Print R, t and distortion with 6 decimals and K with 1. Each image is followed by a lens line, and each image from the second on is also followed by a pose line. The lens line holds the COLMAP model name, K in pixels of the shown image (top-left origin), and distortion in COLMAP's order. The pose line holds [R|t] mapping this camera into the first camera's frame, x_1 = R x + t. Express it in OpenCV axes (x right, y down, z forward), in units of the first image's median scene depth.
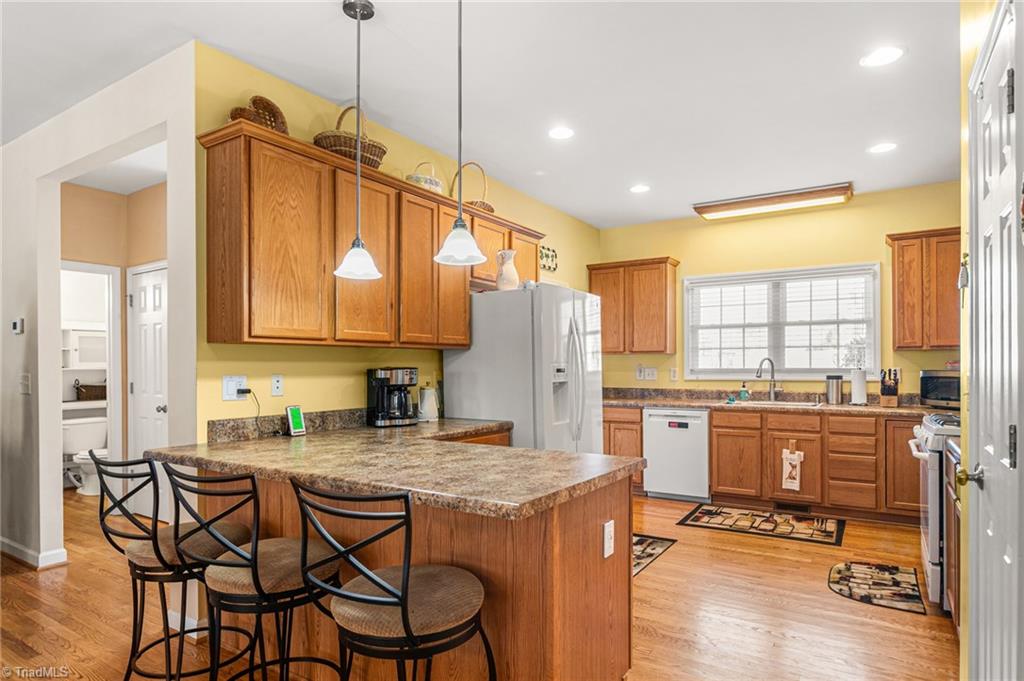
lens RADIAL K [[625.9, 0, 491.7], [0, 625.9, 364.3], [0, 0, 1]] dist [-0.009114, -0.001723]
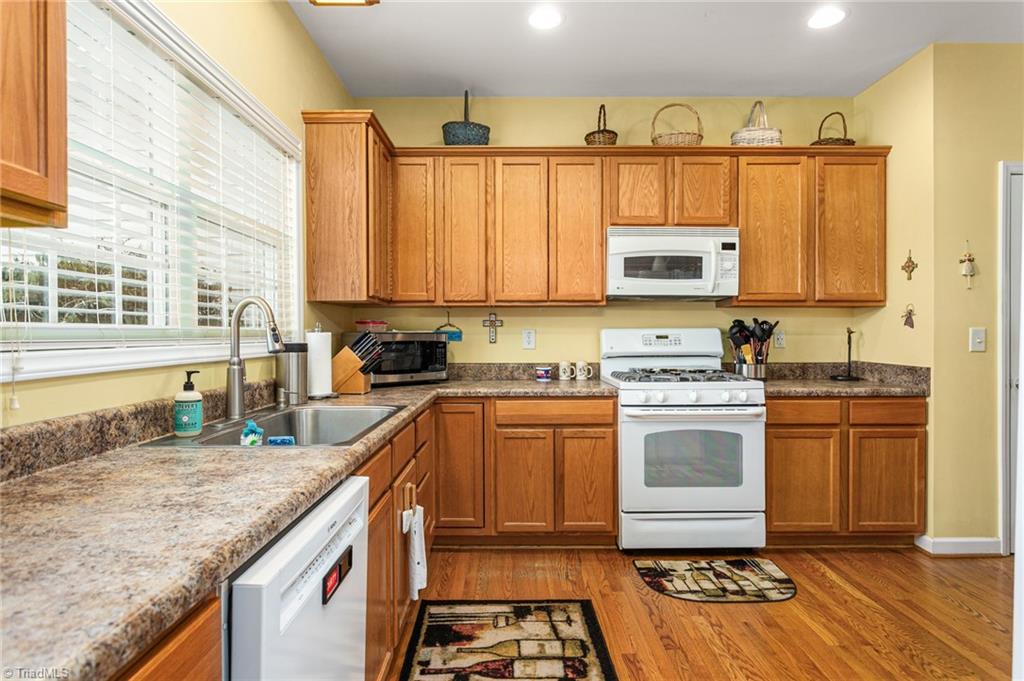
lens RADIAL K [[552.1, 0, 509.3], [0, 552.1, 337.1], [0, 0, 1]] dist [-0.003060, -0.000304]
pose [[-0.567316, 0.000480, 0.823500, 0.111022], [0.003223, 0.999993, 0.001637, 0.013387], [-0.823494, 0.003583, -0.567314, 1.168025]]
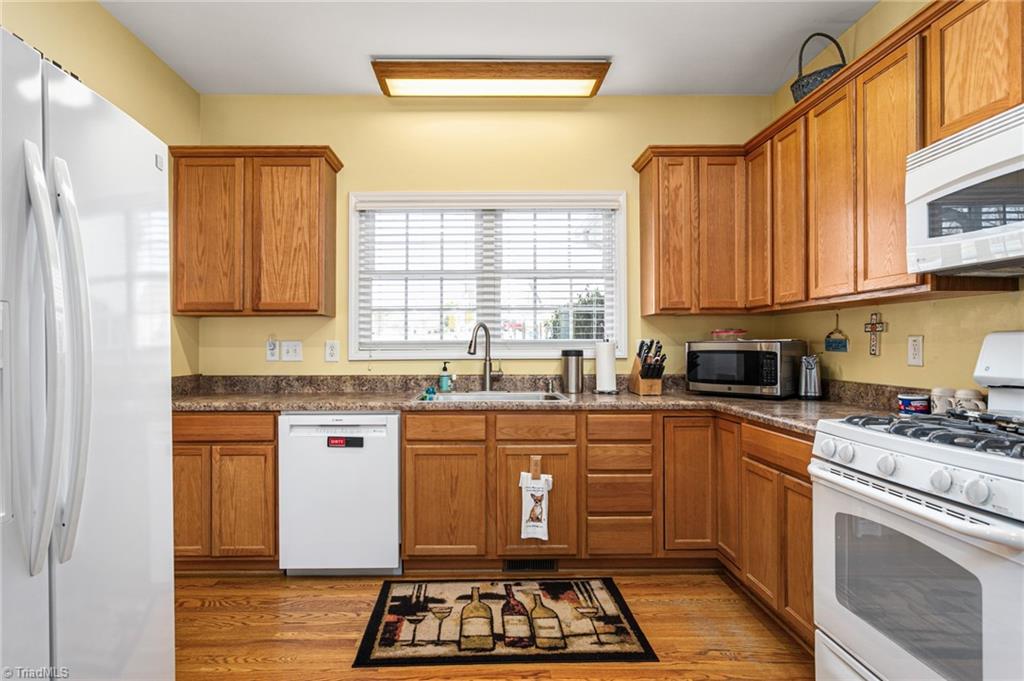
lens RADIAL K [[587.9, 0, 505.8], [0, 587.9, 340.0], [0, 0, 1]] dist [-0.001437, 0.000886]
pose [[0.818005, 0.008281, 0.575151, 0.127719], [-0.001488, 0.999923, -0.012281, 0.015109], [-0.575209, 0.009191, 0.817955, 0.547270]]
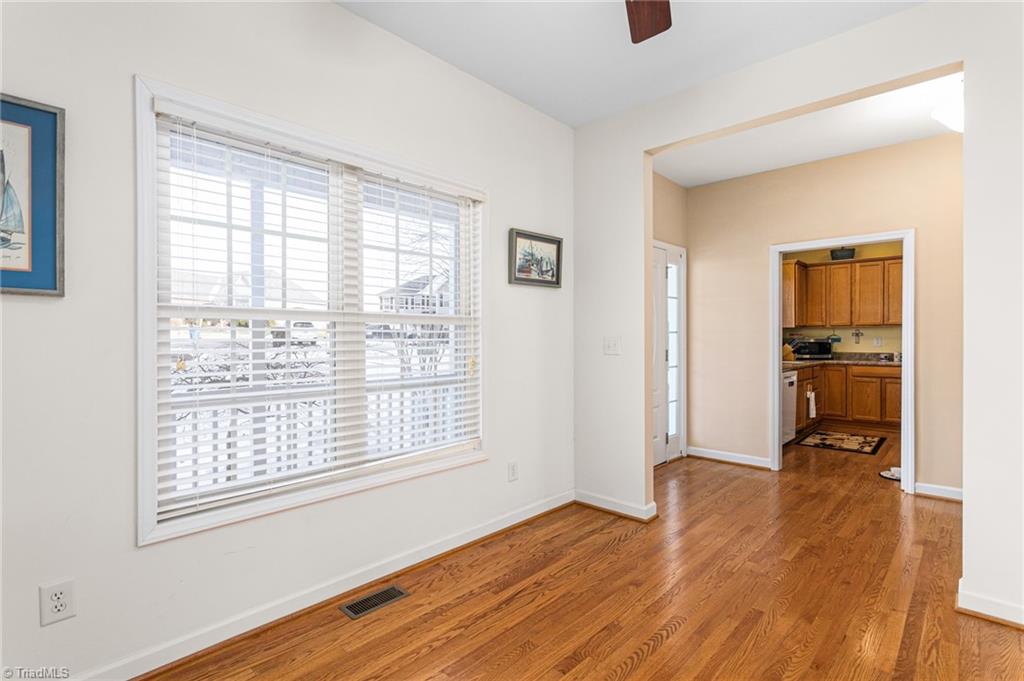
lens RADIAL K [[494.5, 0, 515.1], [0, 494.5, 342.5], [0, 0, 1]] dist [-0.000026, 0.000067]
pose [[0.146434, -0.006460, 0.989199, -0.810247], [0.000123, 0.999979, 0.006512, 0.010388], [-0.989220, -0.000832, 0.146432, 1.532615]]
